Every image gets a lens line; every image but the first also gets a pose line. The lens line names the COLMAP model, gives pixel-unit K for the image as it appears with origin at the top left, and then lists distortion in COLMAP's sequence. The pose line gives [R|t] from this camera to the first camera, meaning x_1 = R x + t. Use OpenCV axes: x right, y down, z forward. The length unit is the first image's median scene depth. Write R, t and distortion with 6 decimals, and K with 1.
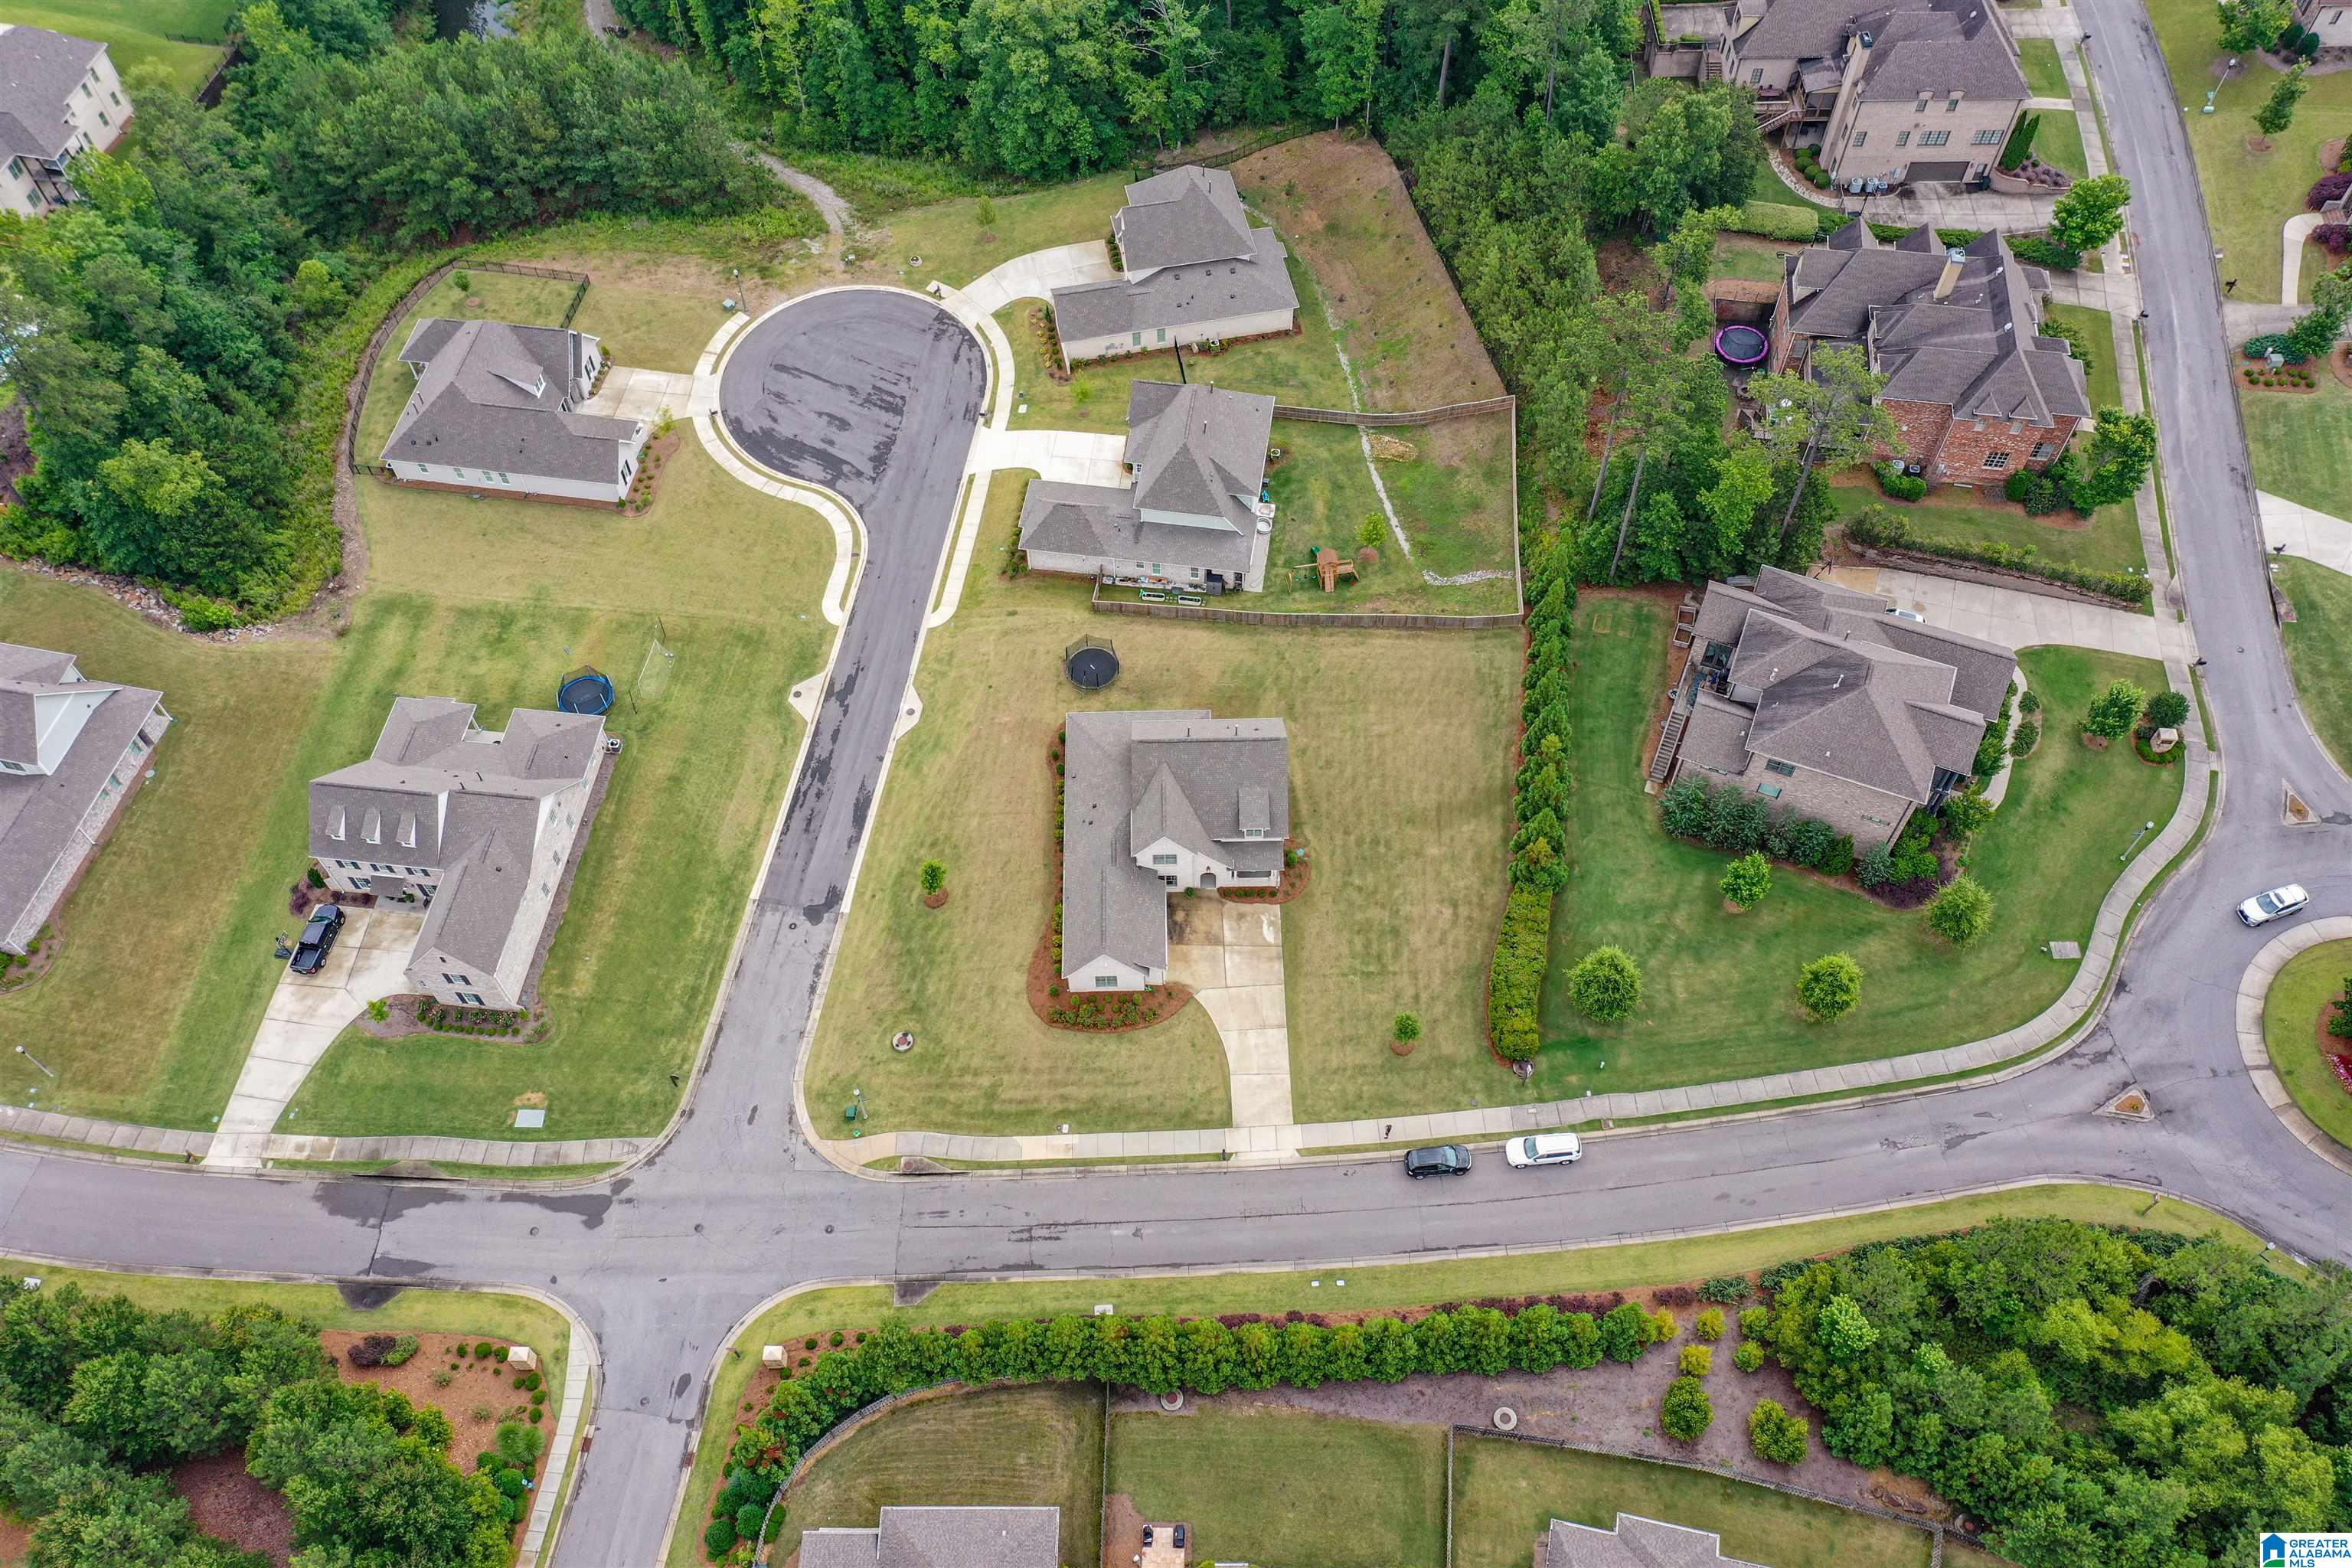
lens RADIAL K [[1858.5, 0, 1183.0], [0, 1858.5, 786.2], [0, 0, 1]] dist [0.006808, 0.000803]
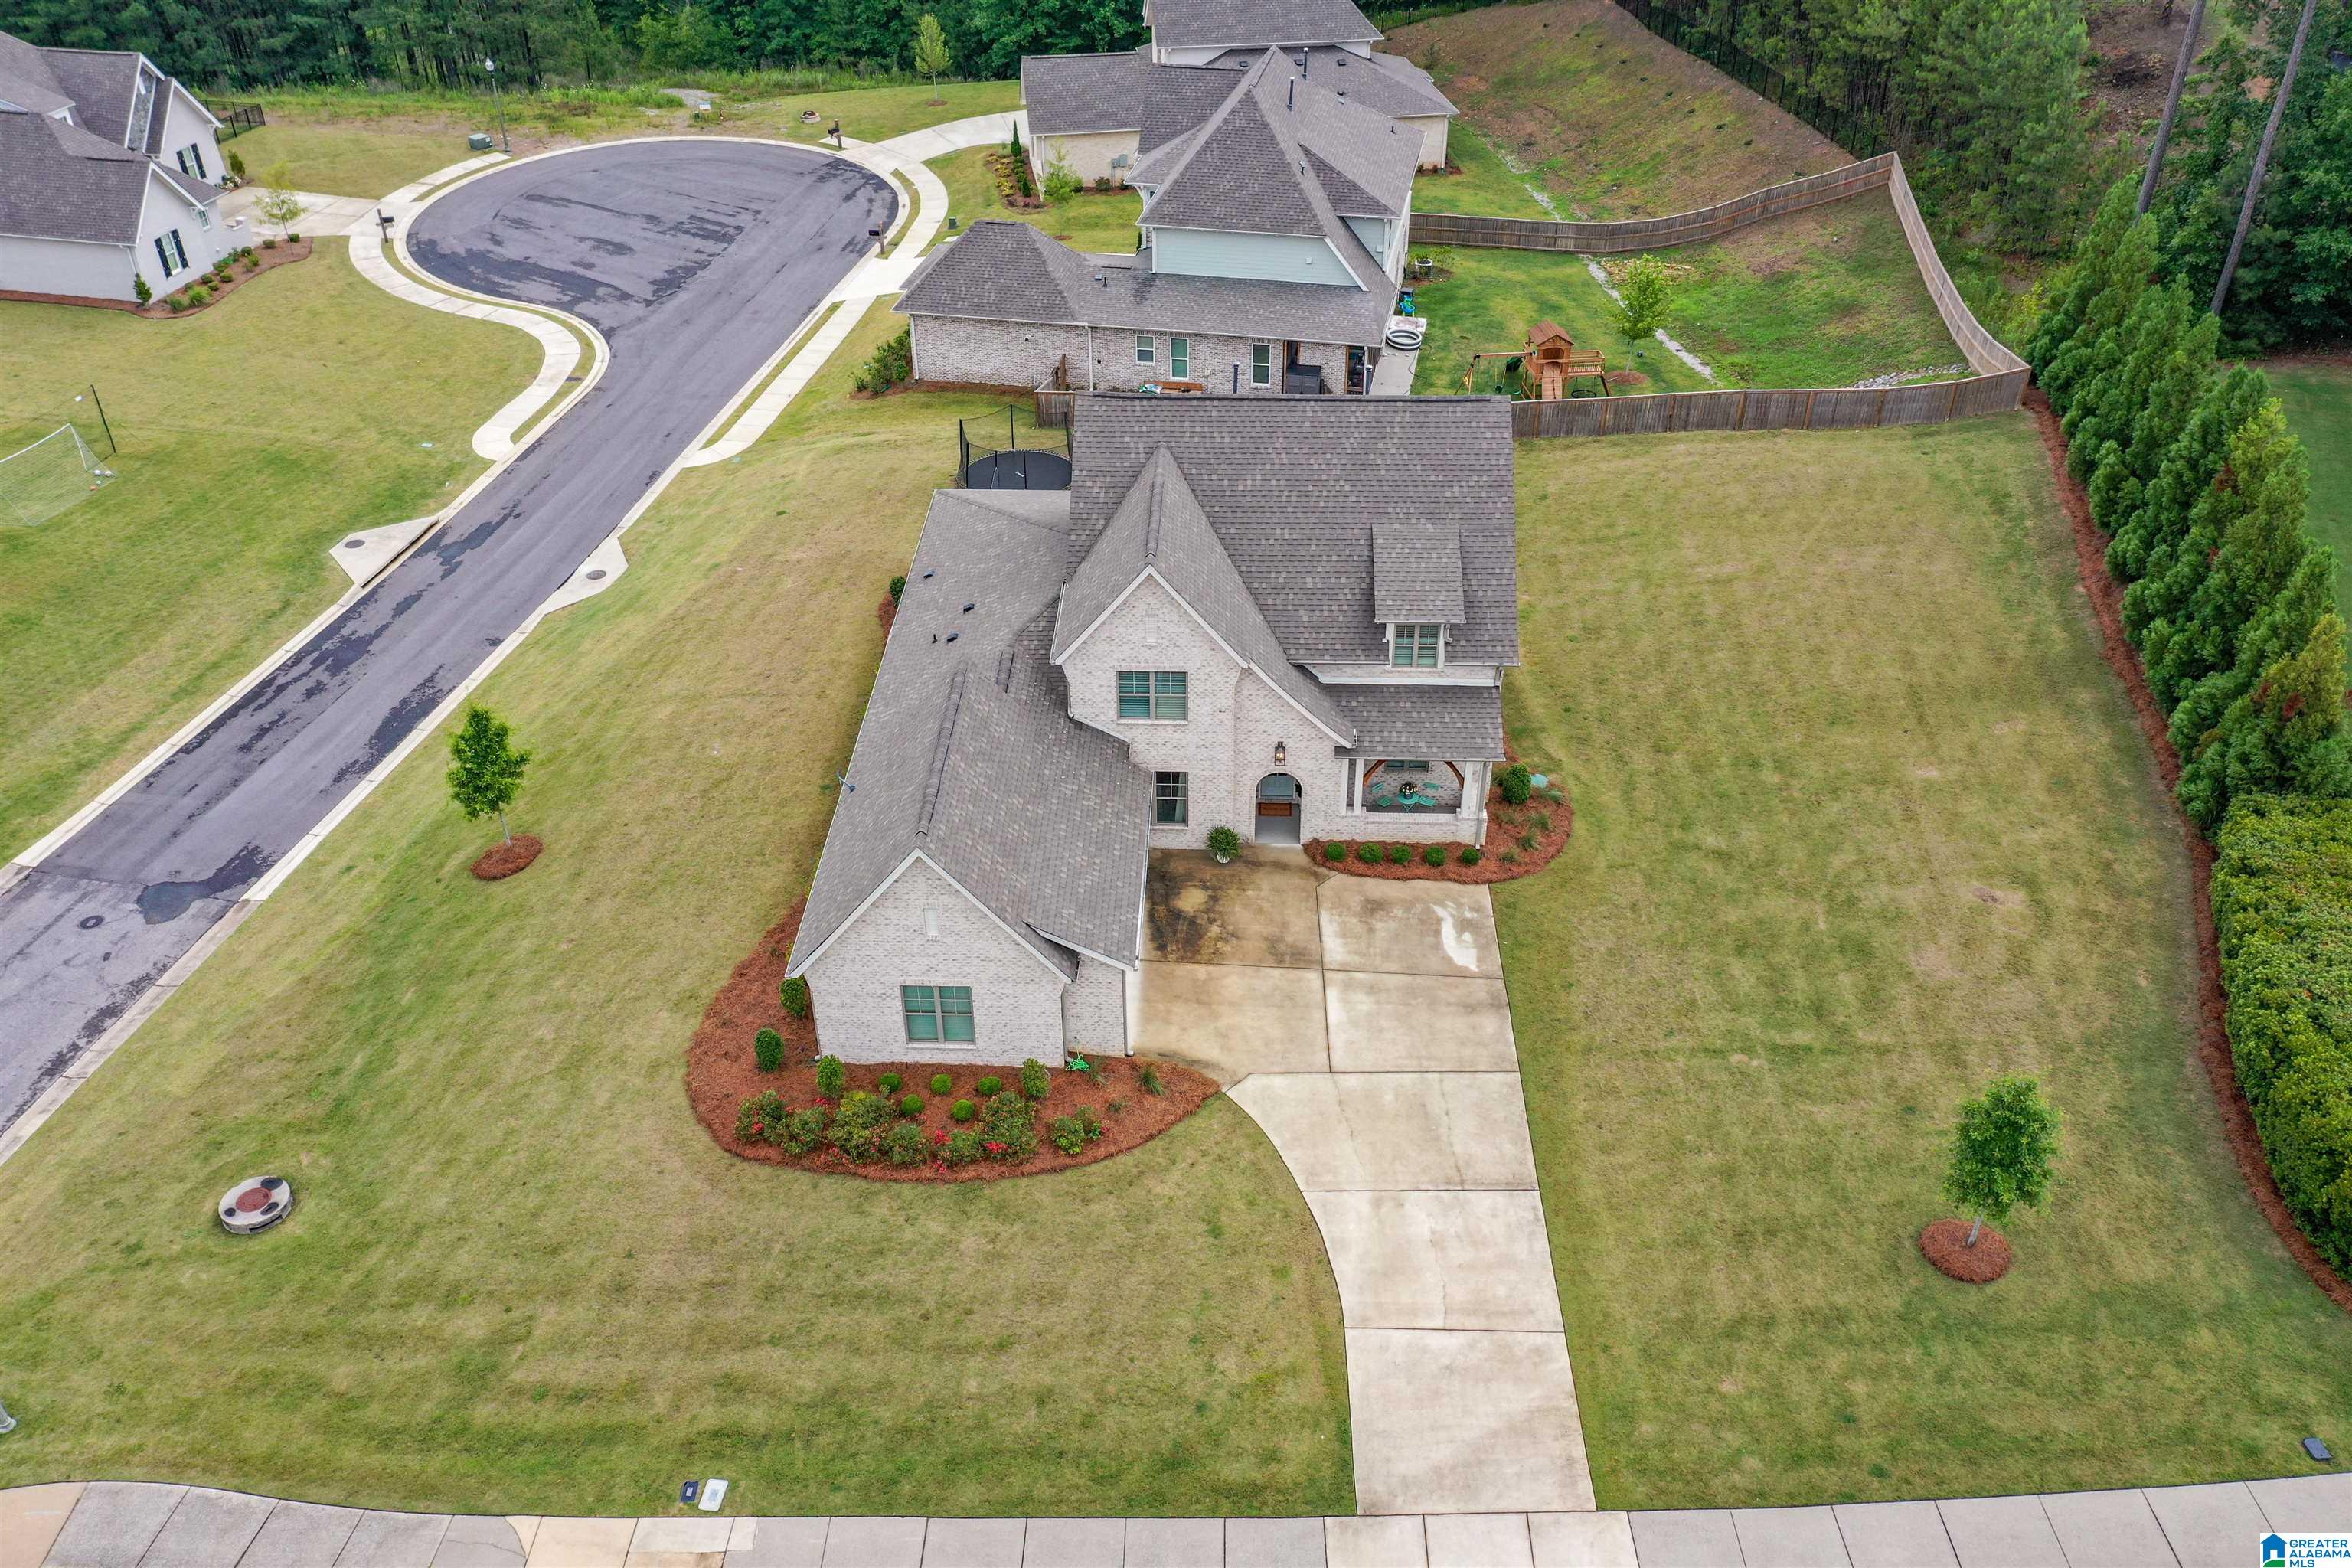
lens RADIAL K [[1858.5, 0, 1183.0], [0, 1858.5, 786.2], [0, 0, 1]] dist [0.006808, 0.000803]
pose [[0.998735, 0.034321, -0.036739, 0.008197], [-0.045342, 0.930585, -0.363257, 0.169129], [0.021721, 0.364463, 0.930964, 0.664976]]
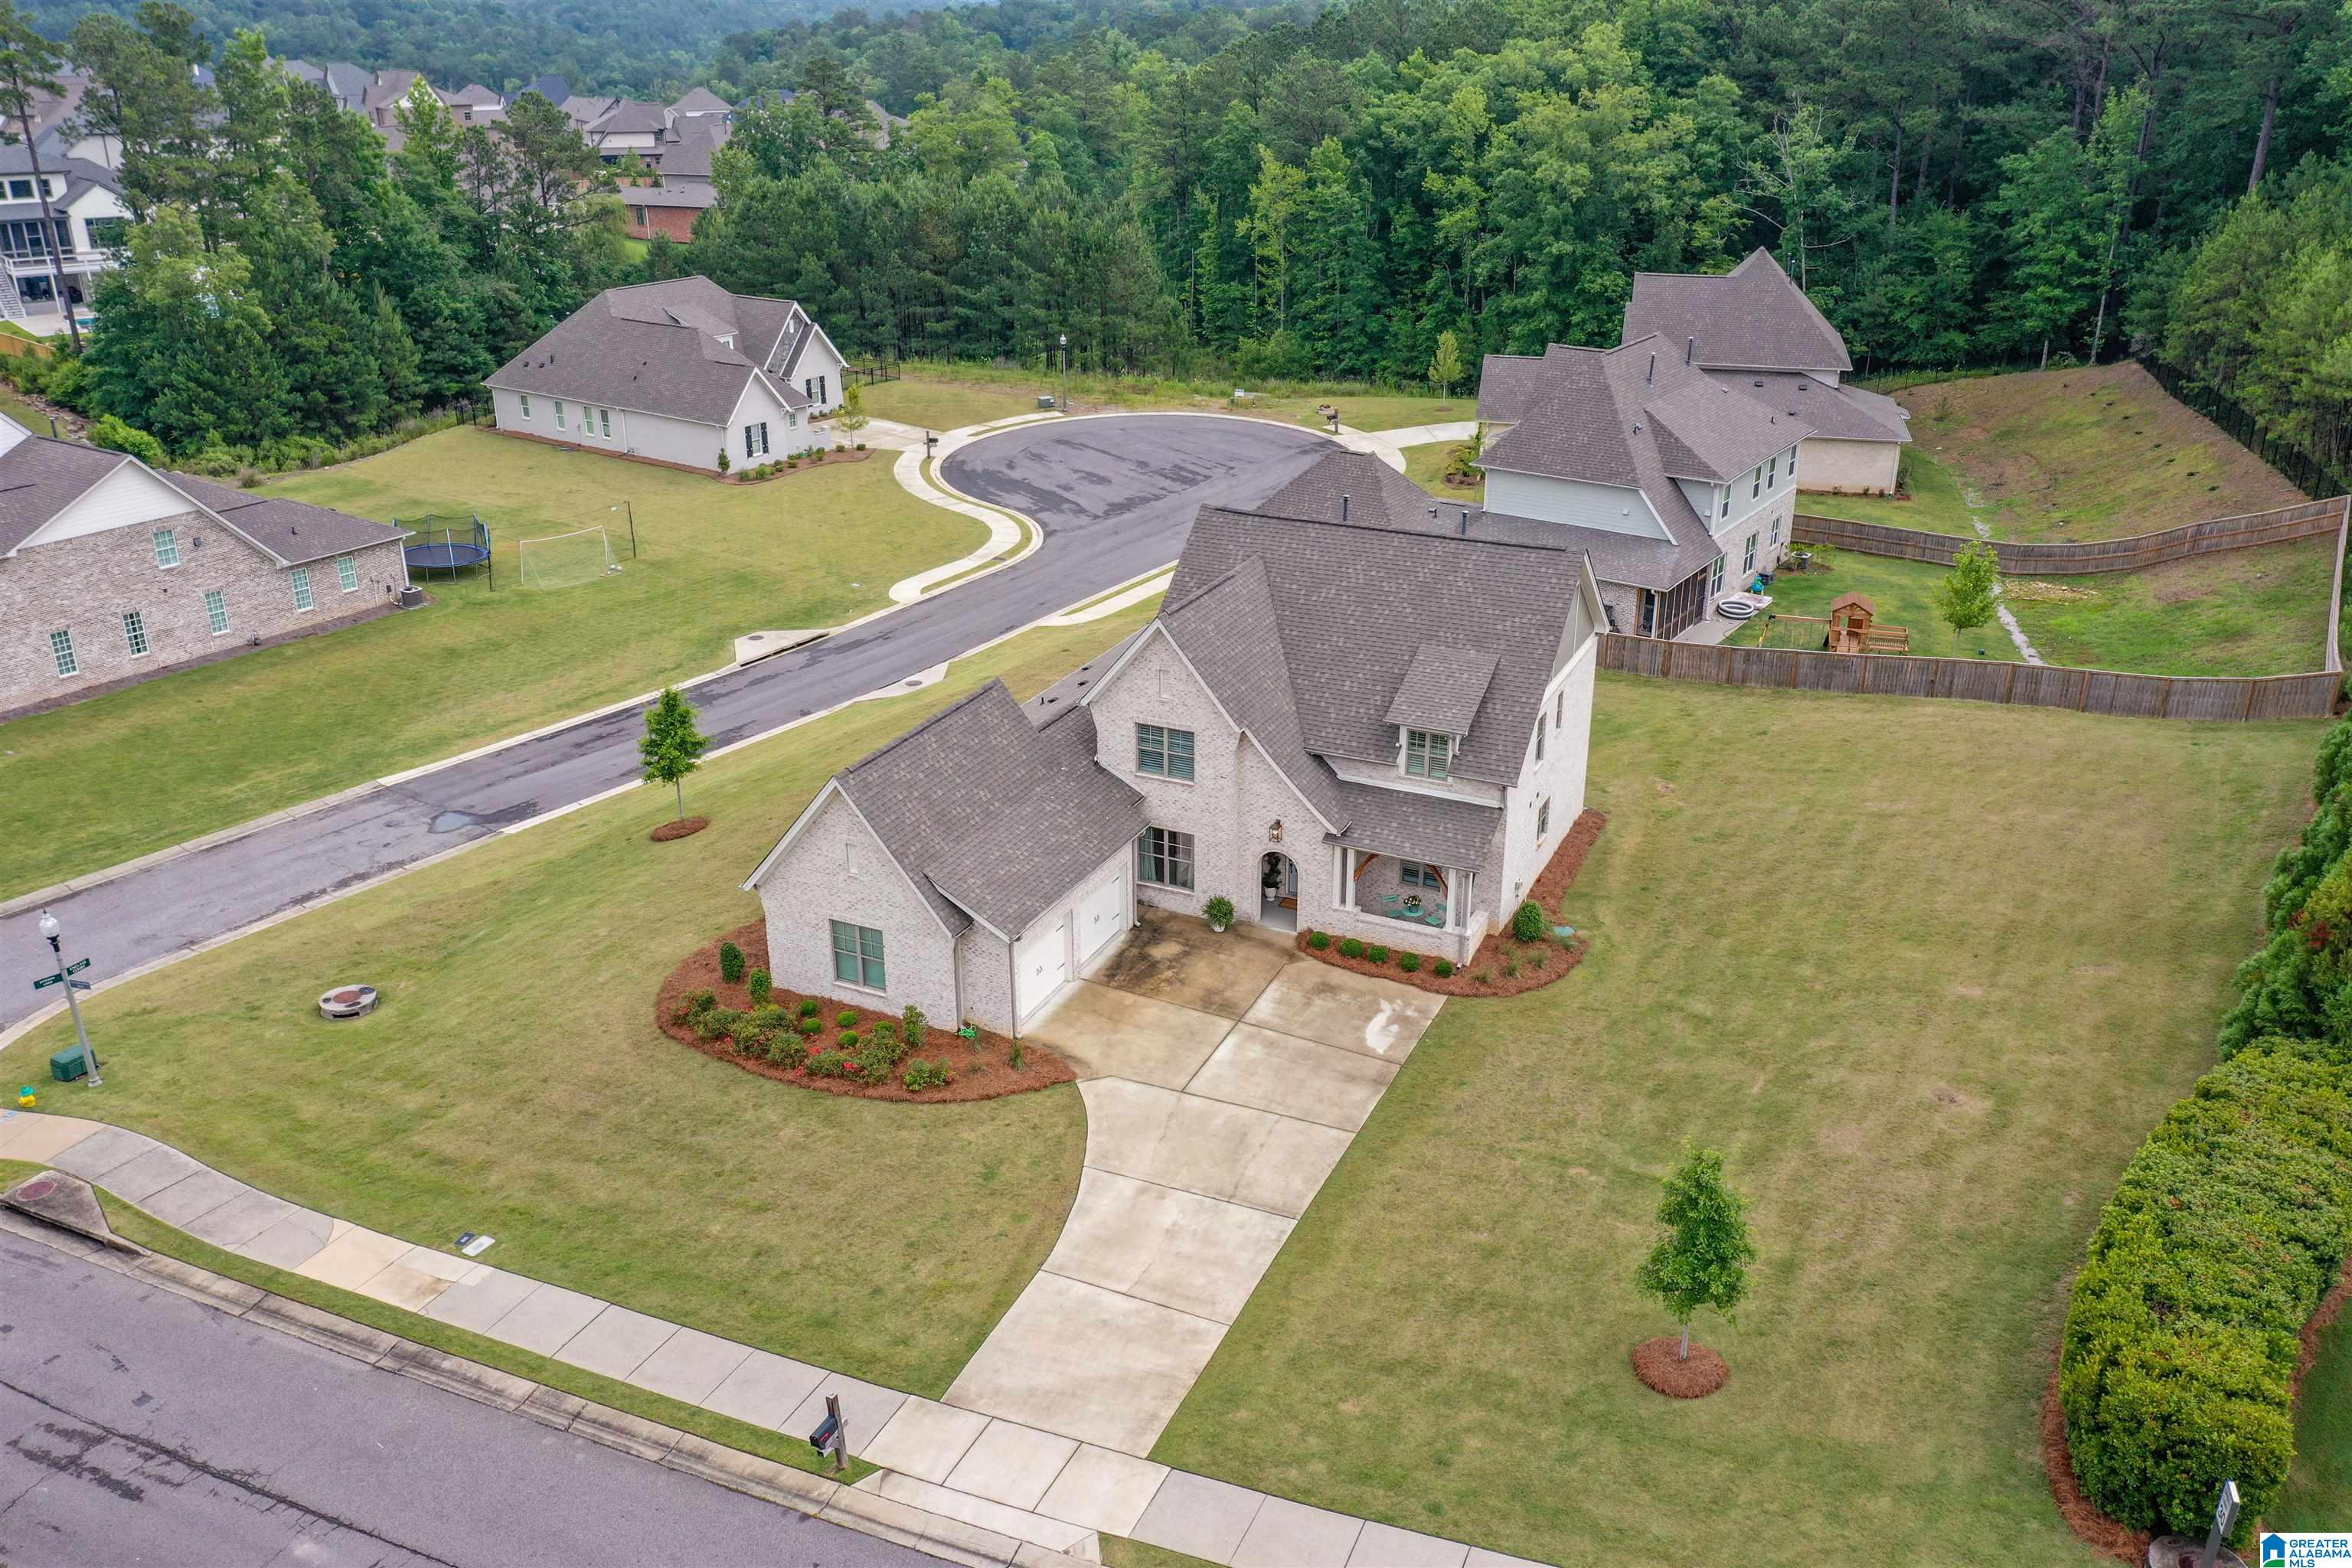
lens RADIAL K [[1873.7, 0, 1176.0], [0, 1873.7, 784.0], [0, 0, 1]] dist [0.006002, -0.002611]
pose [[0.894808, 0.179375, -0.408831, 0.137311], [-0.375679, 0.797288, -0.472438, 0.207961], [0.241212, 0.576330, 0.780807, 0.688179]]
